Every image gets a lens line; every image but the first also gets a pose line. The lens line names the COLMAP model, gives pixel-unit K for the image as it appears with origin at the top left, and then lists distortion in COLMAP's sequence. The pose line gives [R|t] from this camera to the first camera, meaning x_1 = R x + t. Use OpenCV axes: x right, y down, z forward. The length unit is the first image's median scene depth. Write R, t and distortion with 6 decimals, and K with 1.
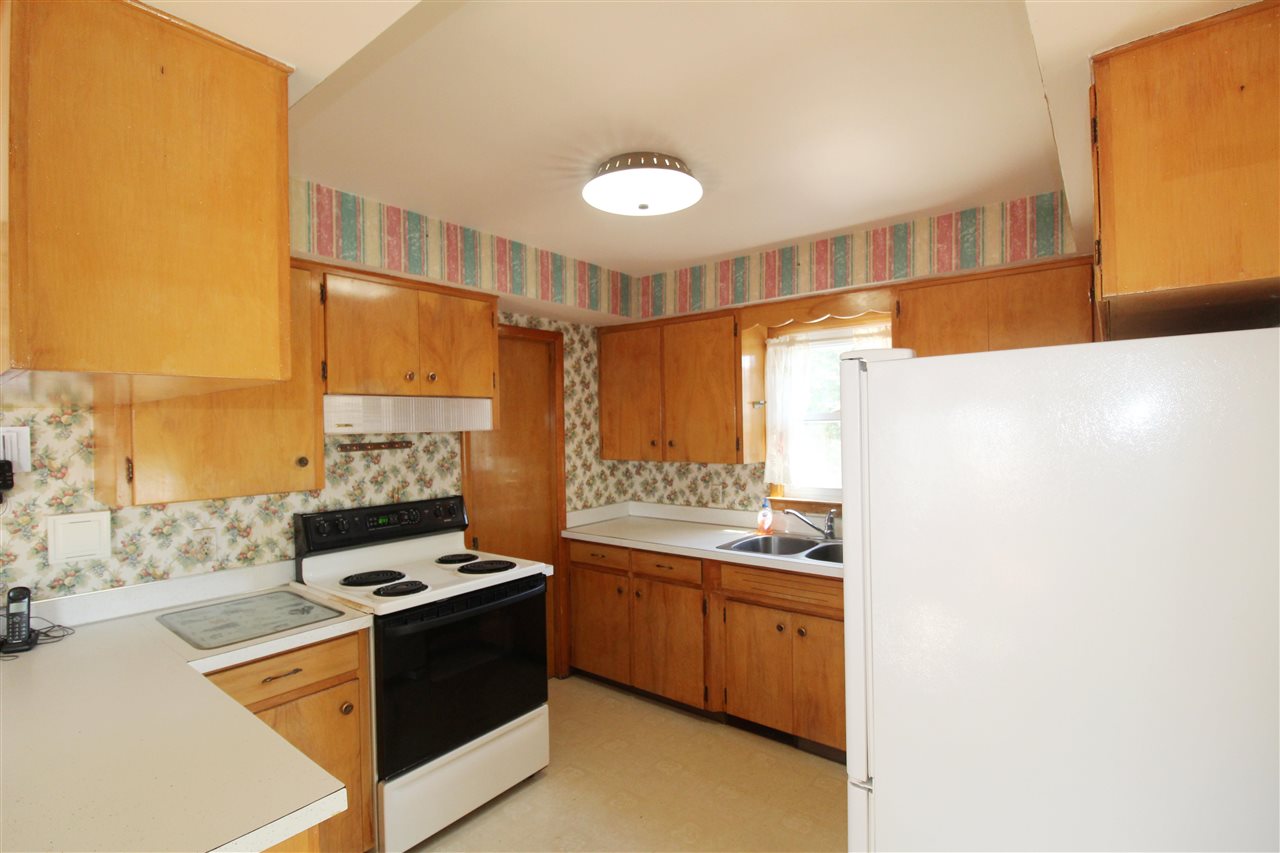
lens RADIAL K [[596.3, 0, 636.7], [0, 596.3, 431.1], [0, 0, 1]] dist [0.001274, -0.013292]
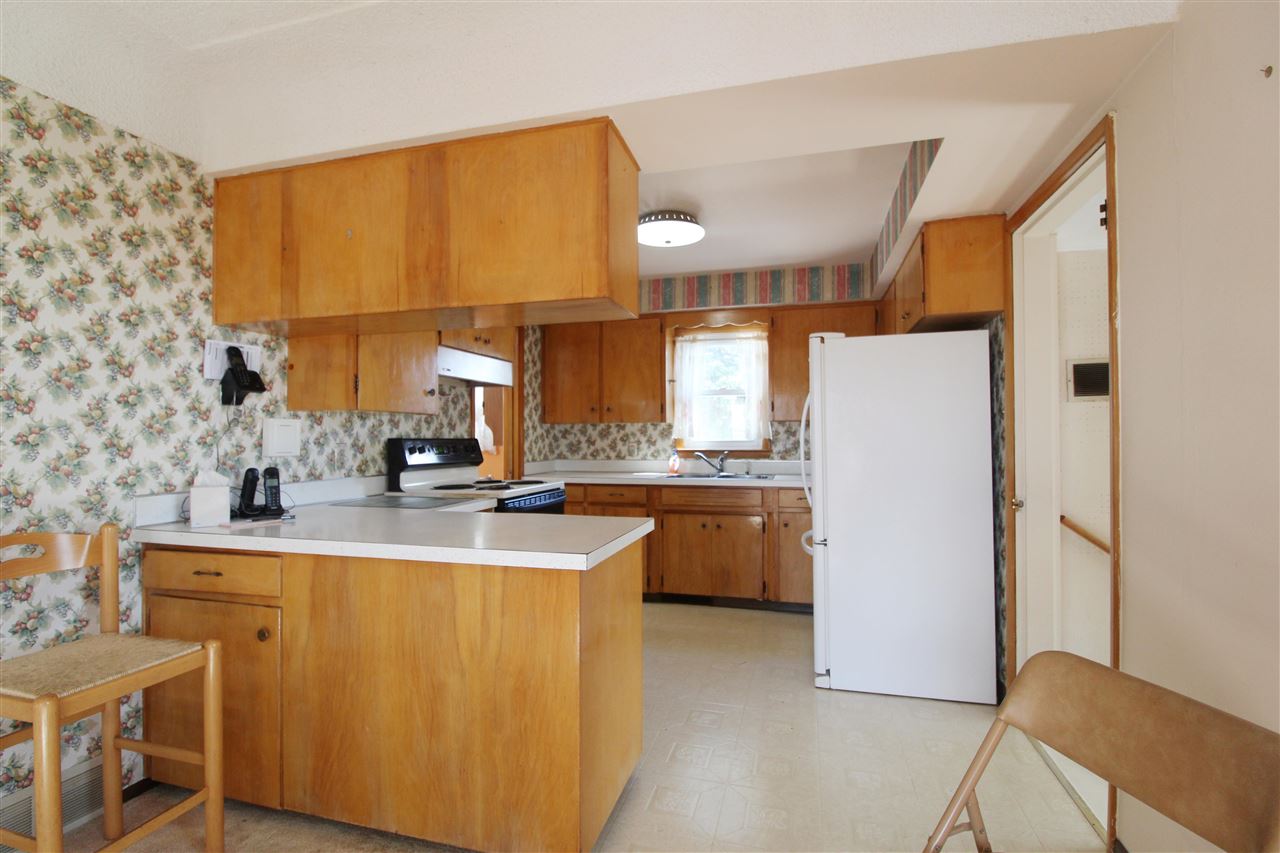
lens RADIAL K [[596.3, 0, 636.7], [0, 596.3, 431.1], [0, 0, 1]] dist [0.001274, -0.013292]
pose [[0.921738, 0.017710, 0.387409, -0.440525], [-0.007979, 0.999611, -0.026714, 0.115587], [-0.387731, 0.021532, 0.921521, -0.286883]]
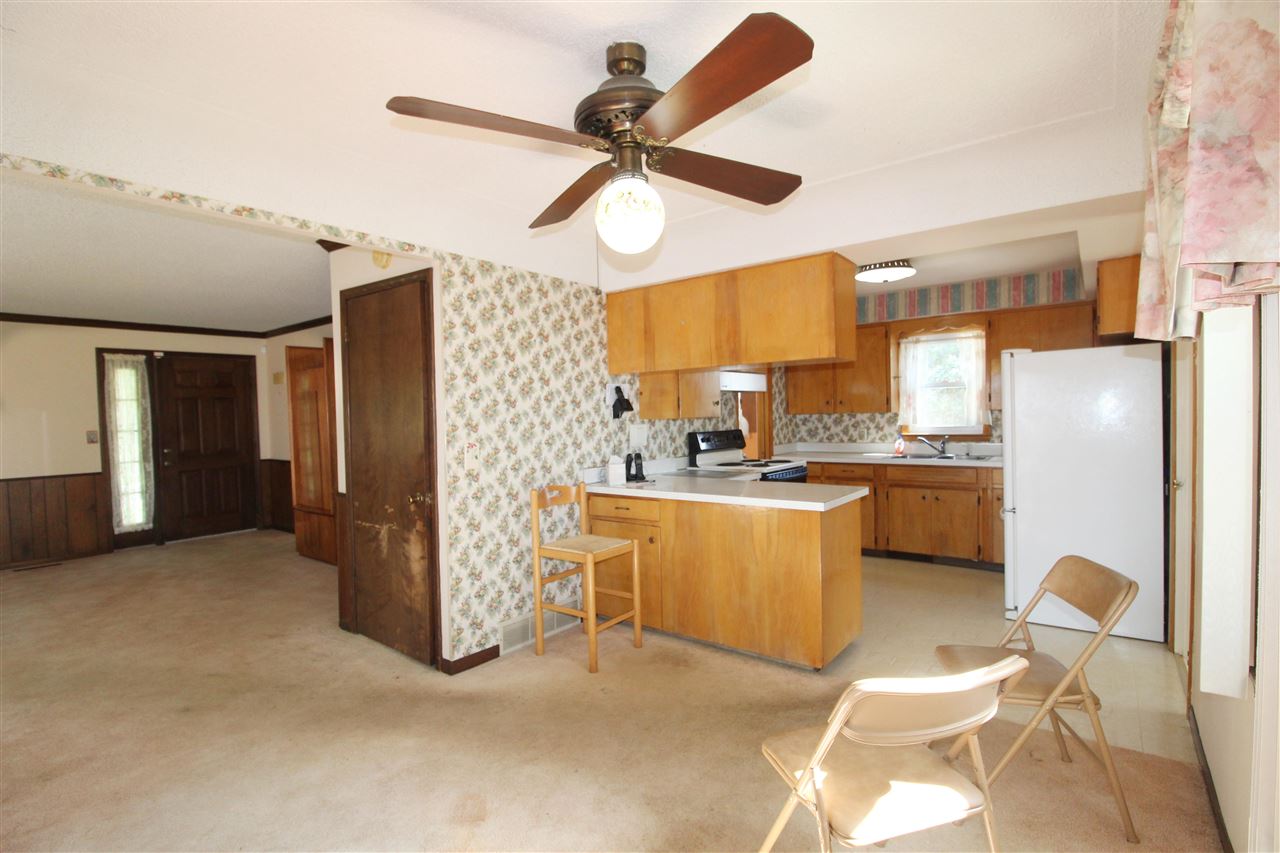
lens RADIAL K [[596.3, 0, 636.7], [0, 596.3, 431.1], [0, 0, 1]] dist [0.001274, -0.013292]
pose [[0.999898, -0.007809, 0.011931, -0.583537], [0.007612, 0.999835, 0.016490, 0.075948], [-0.012057, -0.016397, 0.999793, -0.723731]]
